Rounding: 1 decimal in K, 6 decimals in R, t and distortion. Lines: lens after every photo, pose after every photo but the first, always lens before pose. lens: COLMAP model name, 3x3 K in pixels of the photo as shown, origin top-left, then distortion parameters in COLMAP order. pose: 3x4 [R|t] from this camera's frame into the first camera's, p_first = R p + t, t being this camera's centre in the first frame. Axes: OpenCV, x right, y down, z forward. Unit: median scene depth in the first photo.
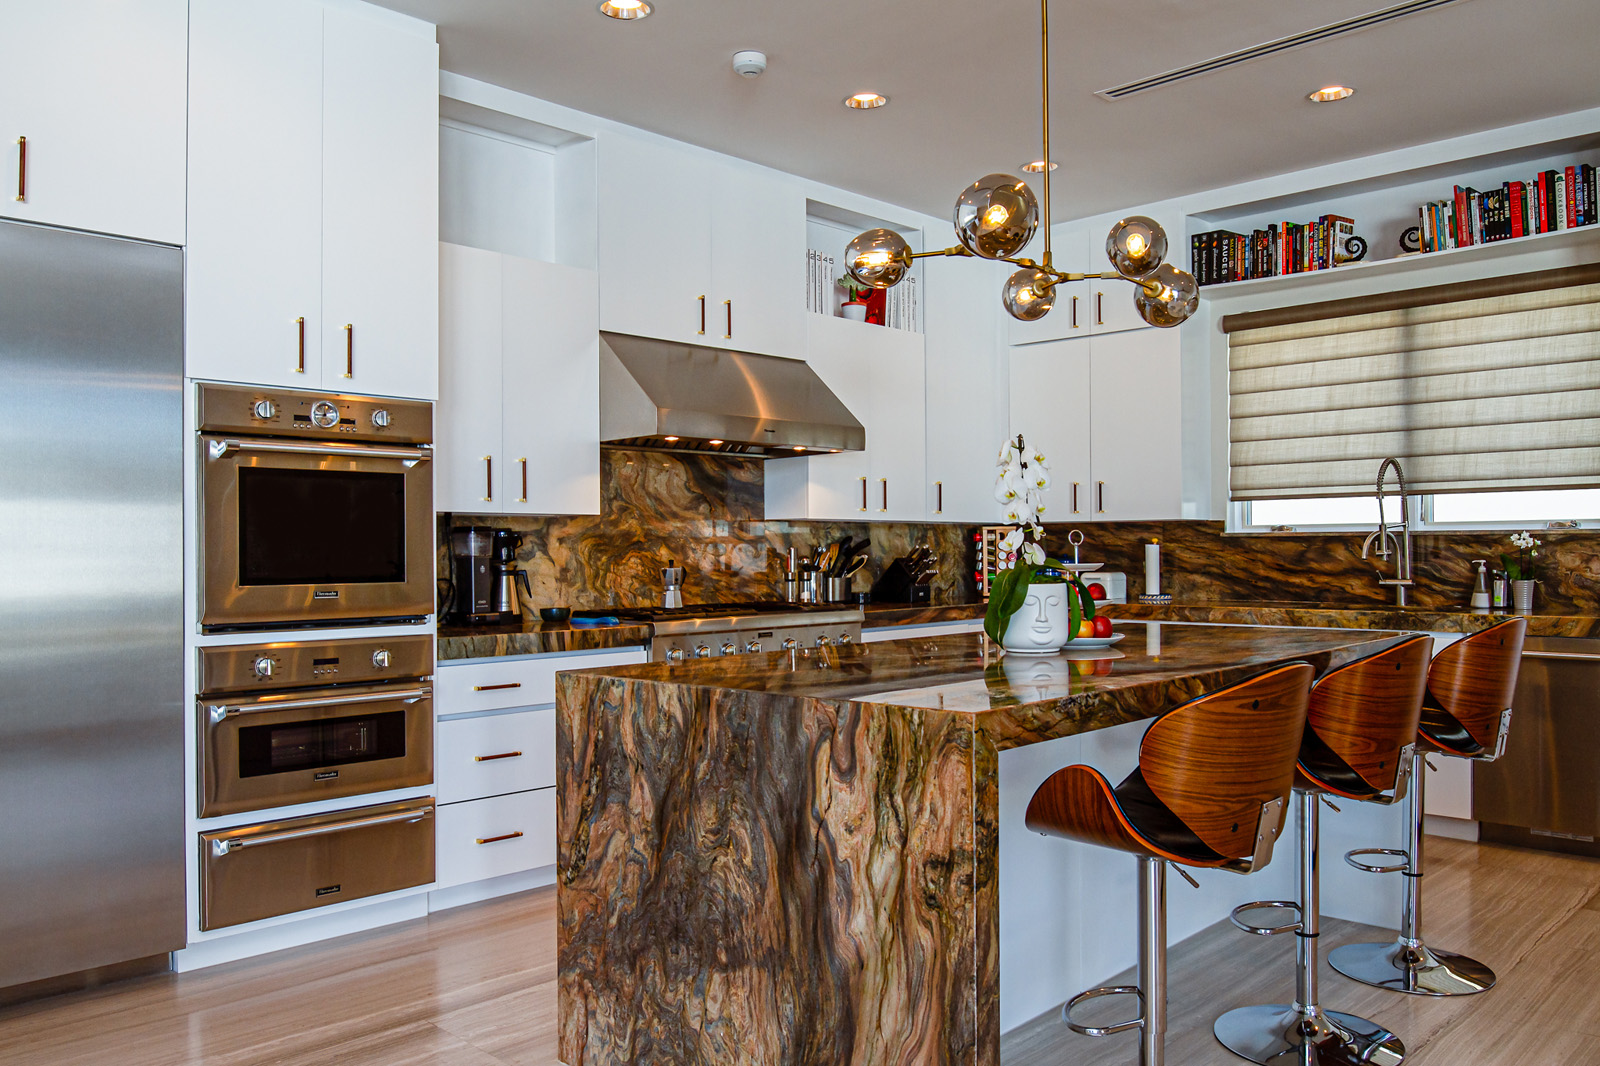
lens RADIAL K [[1207.4, 0, 835.0], [0, 1207.4, 532.2], [0, 0, 1]] dist [-0.034160, -0.003712]
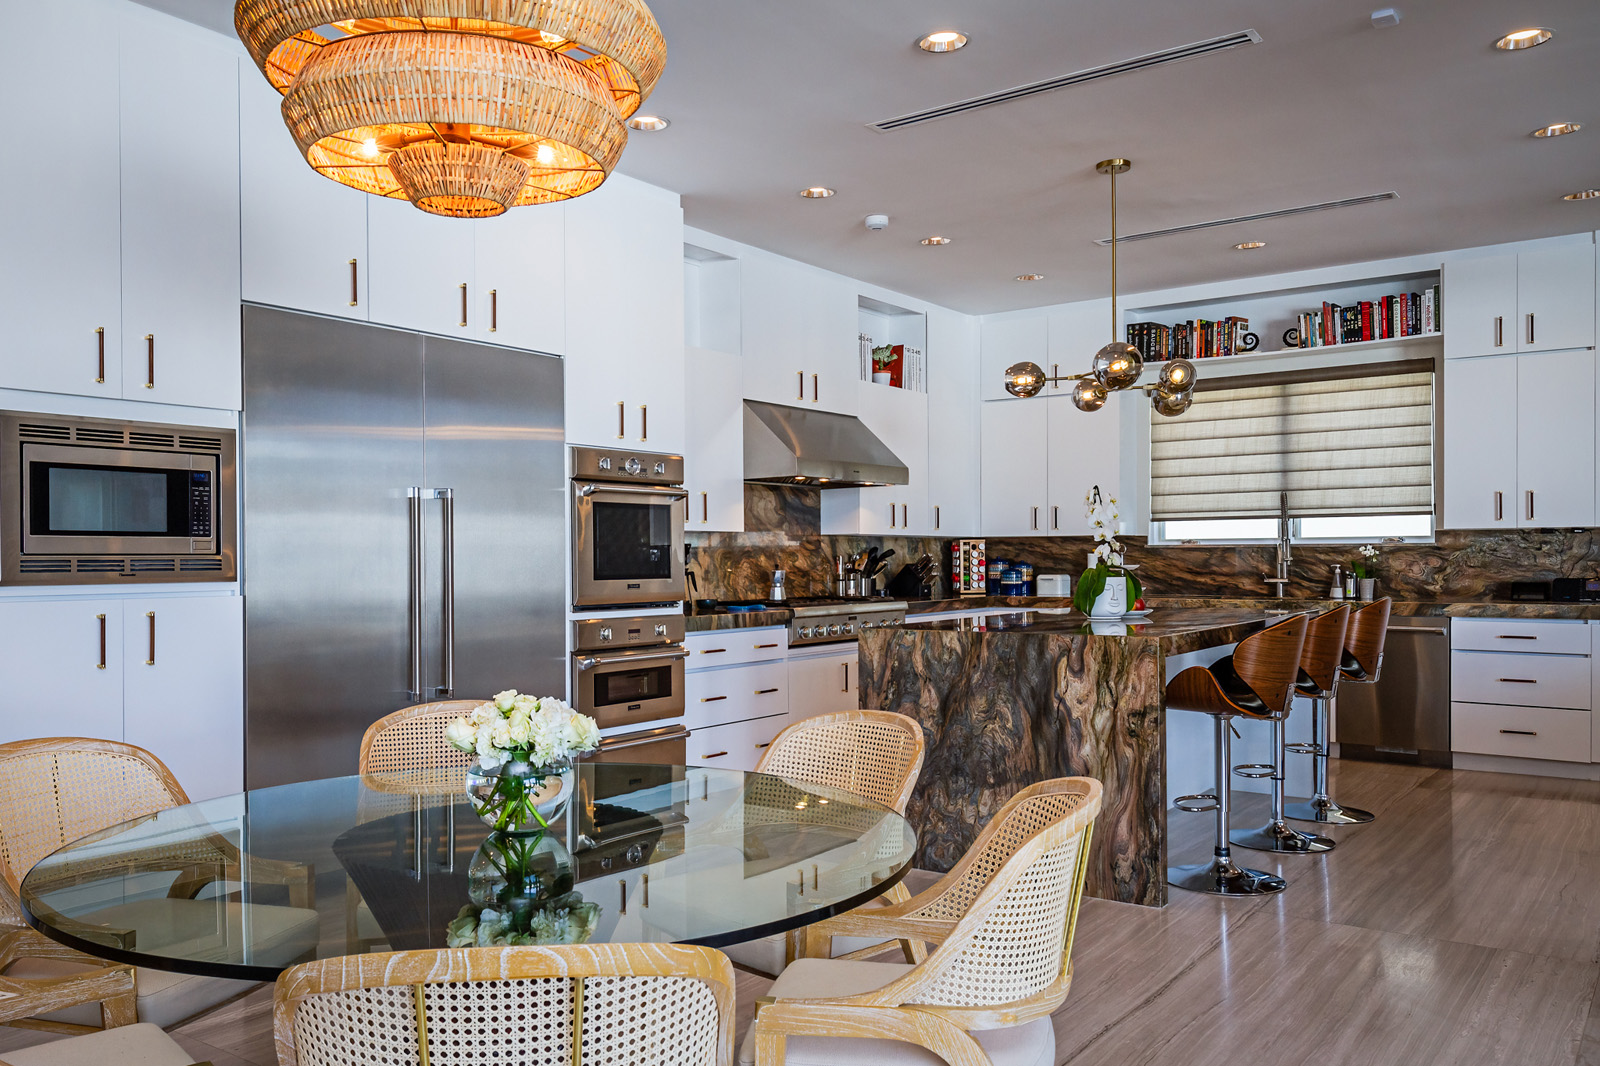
lens RADIAL K [[1174.2, 0, 805.2], [0, 1174.2, 554.3], [0, 0, 1]] dist [0.000935, -0.003716]
pose [[0.993128, 0.000569, 0.117032, -0.265356], [-0.001818, 0.999943, 0.010560, -0.002788], [-0.117019, -0.010700, 0.993072, -0.331621]]
